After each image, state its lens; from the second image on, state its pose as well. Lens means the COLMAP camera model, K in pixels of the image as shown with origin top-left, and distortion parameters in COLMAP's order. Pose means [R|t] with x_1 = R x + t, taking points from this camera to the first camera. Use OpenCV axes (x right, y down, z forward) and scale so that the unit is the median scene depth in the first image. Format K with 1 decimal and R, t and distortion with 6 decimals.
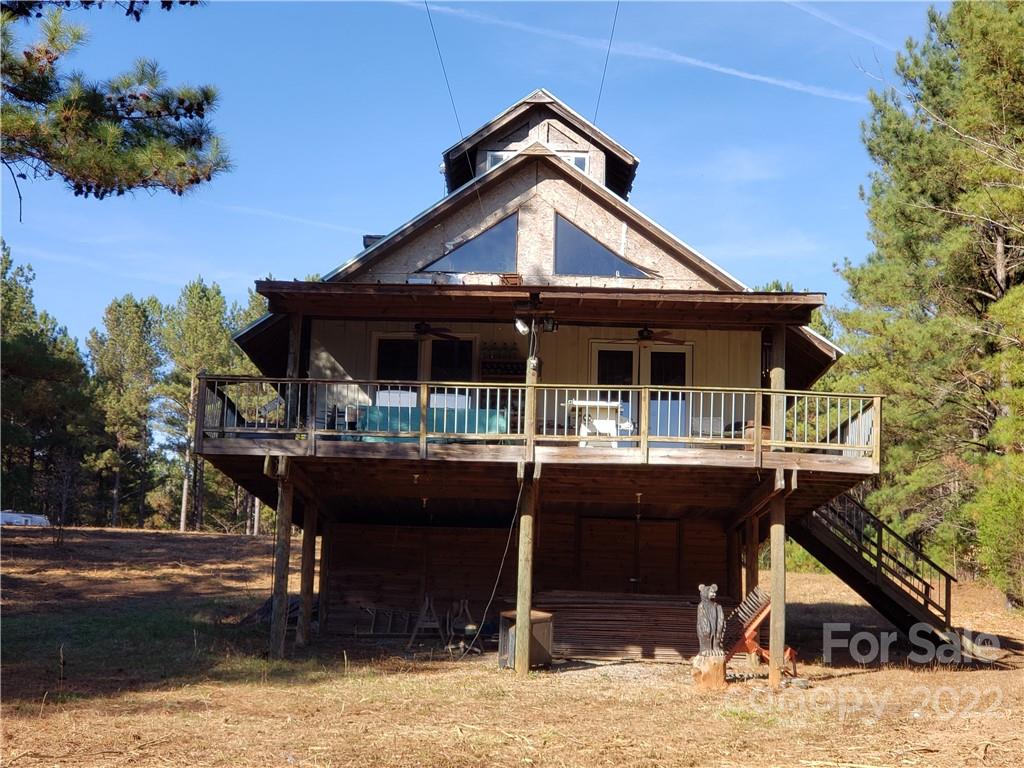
lens RADIAL K [[1776.0, 0, 512.0], [0, 1776.0, 384.0], [0, 0, 1]] dist [0.030306, -0.109601]
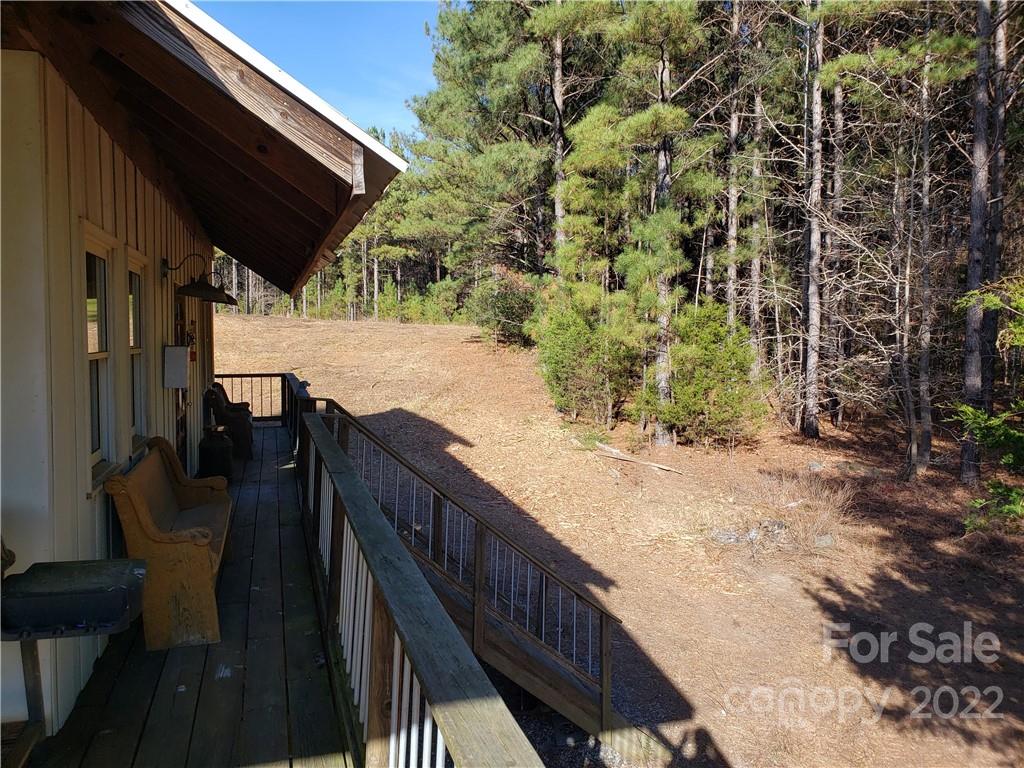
lens RADIAL K [[802.3, 0, 516.7], [0, 802.3, 371.7], [0, 0, 1]] dist [0.005983, 0.008141]
pose [[0.953594, -0.043013, 0.298008, 0.101366], [-0.023375, 0.976181, 0.215696, -0.007976], [-0.300188, -0.212652, 0.929874, 0.524978]]
